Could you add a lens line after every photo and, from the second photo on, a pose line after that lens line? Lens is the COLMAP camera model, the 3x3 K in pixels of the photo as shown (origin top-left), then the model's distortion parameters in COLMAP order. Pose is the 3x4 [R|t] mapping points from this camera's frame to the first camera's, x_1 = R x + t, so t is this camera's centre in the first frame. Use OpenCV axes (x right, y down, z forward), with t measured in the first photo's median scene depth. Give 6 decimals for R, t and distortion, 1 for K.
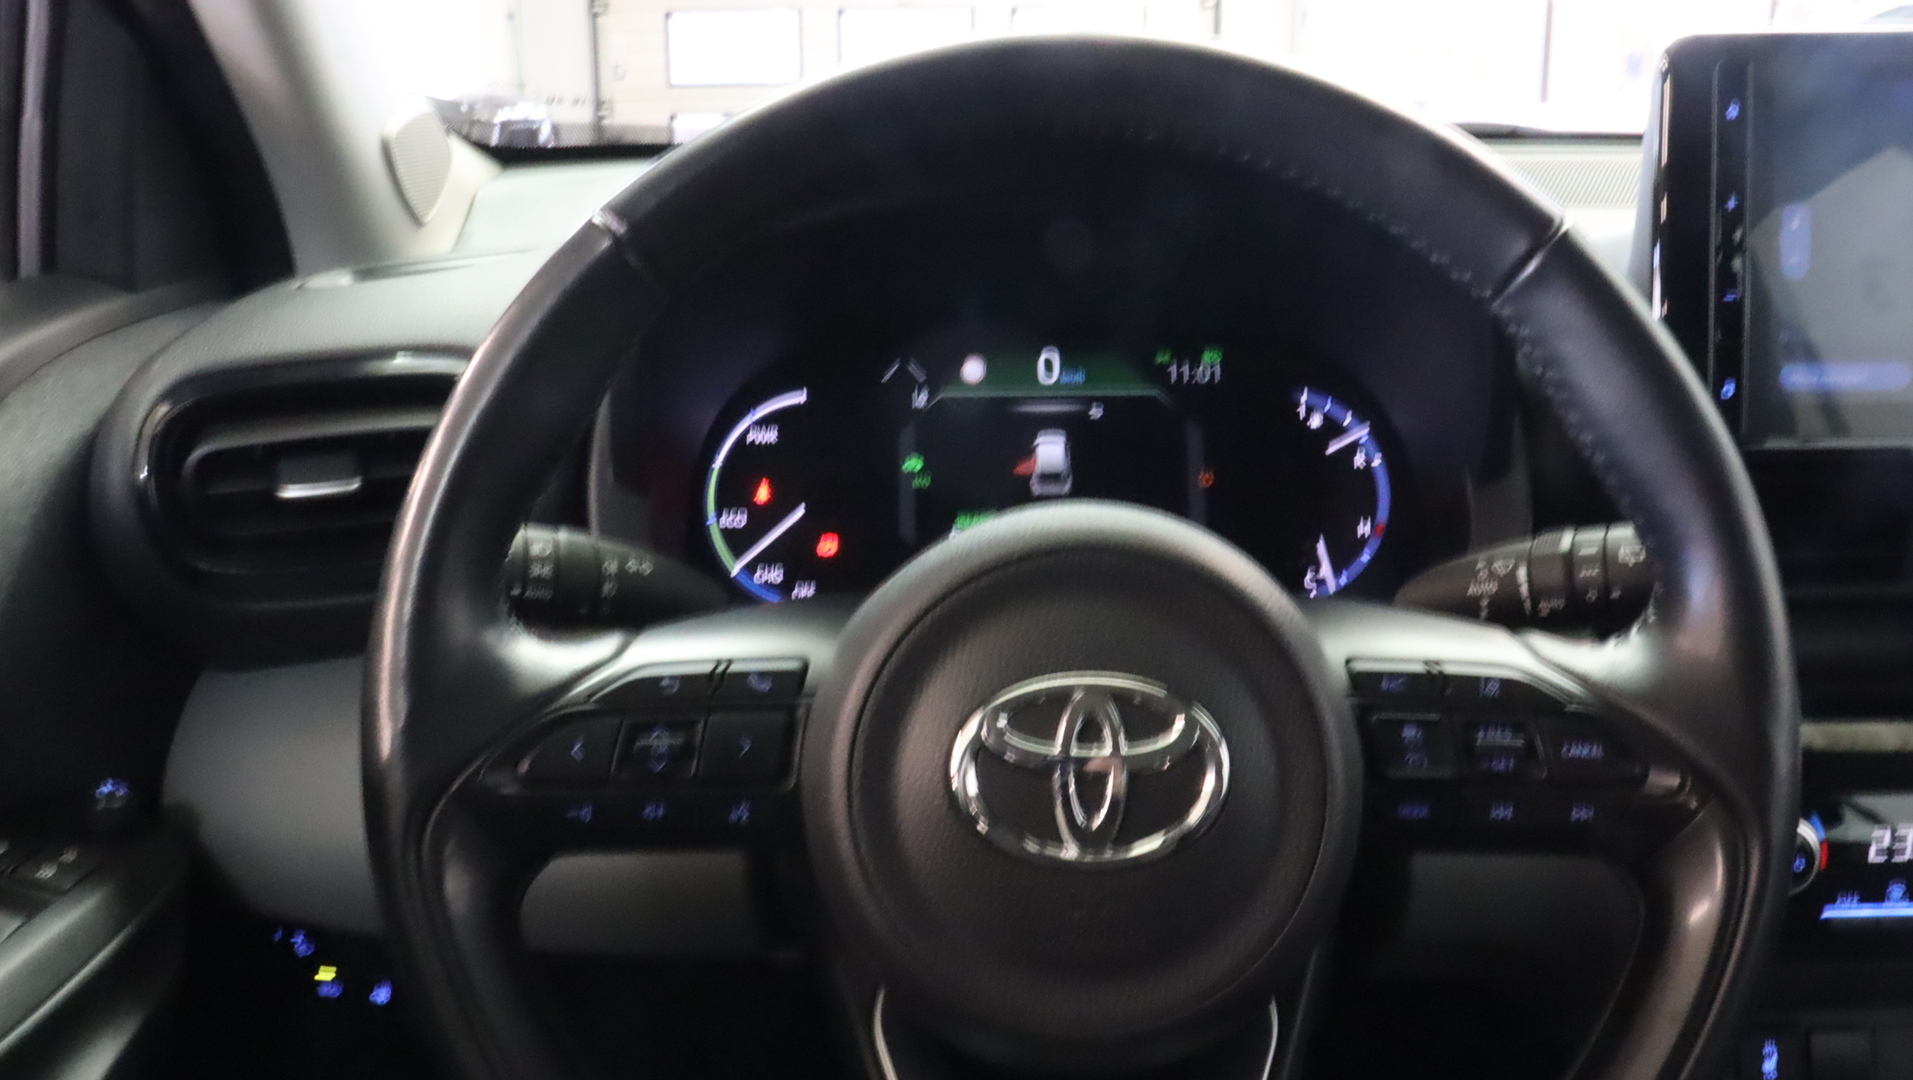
lens RADIAL K [[1910.6, 0, 960.3], [0, 1910.6, 570.6], [0, 0, 1]] dist [0.055567, 0.002464]
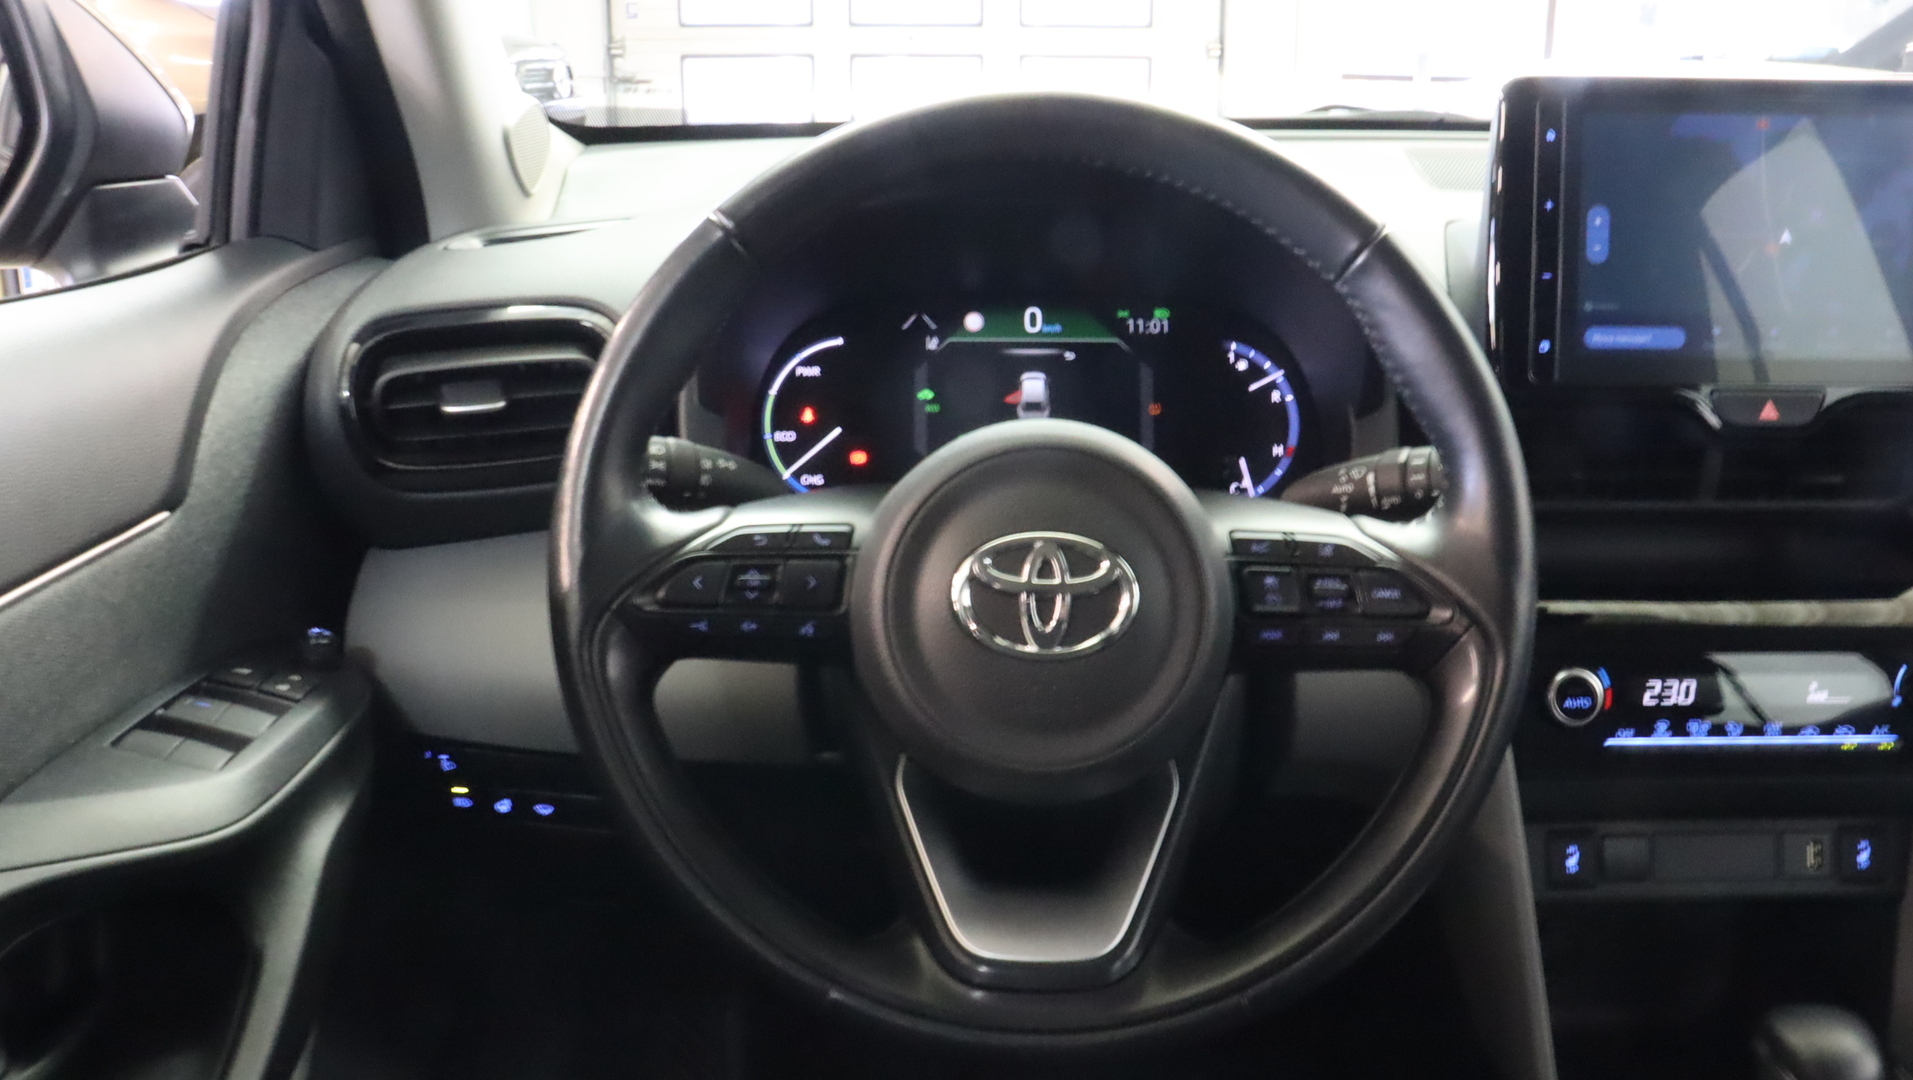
lens RADIAL K [[1857.4, 0, 956.5], [0, 1857.4, 540.0], [0, 0, 1]] dist [0.004445, 0.000465]
pose [[0.999898, 0.013900, -0.003154, 0.001437], [-0.013843, 0.999754, 0.017347, 0.027203], [0.003394, -0.017302, 0.999845, -0.335487]]
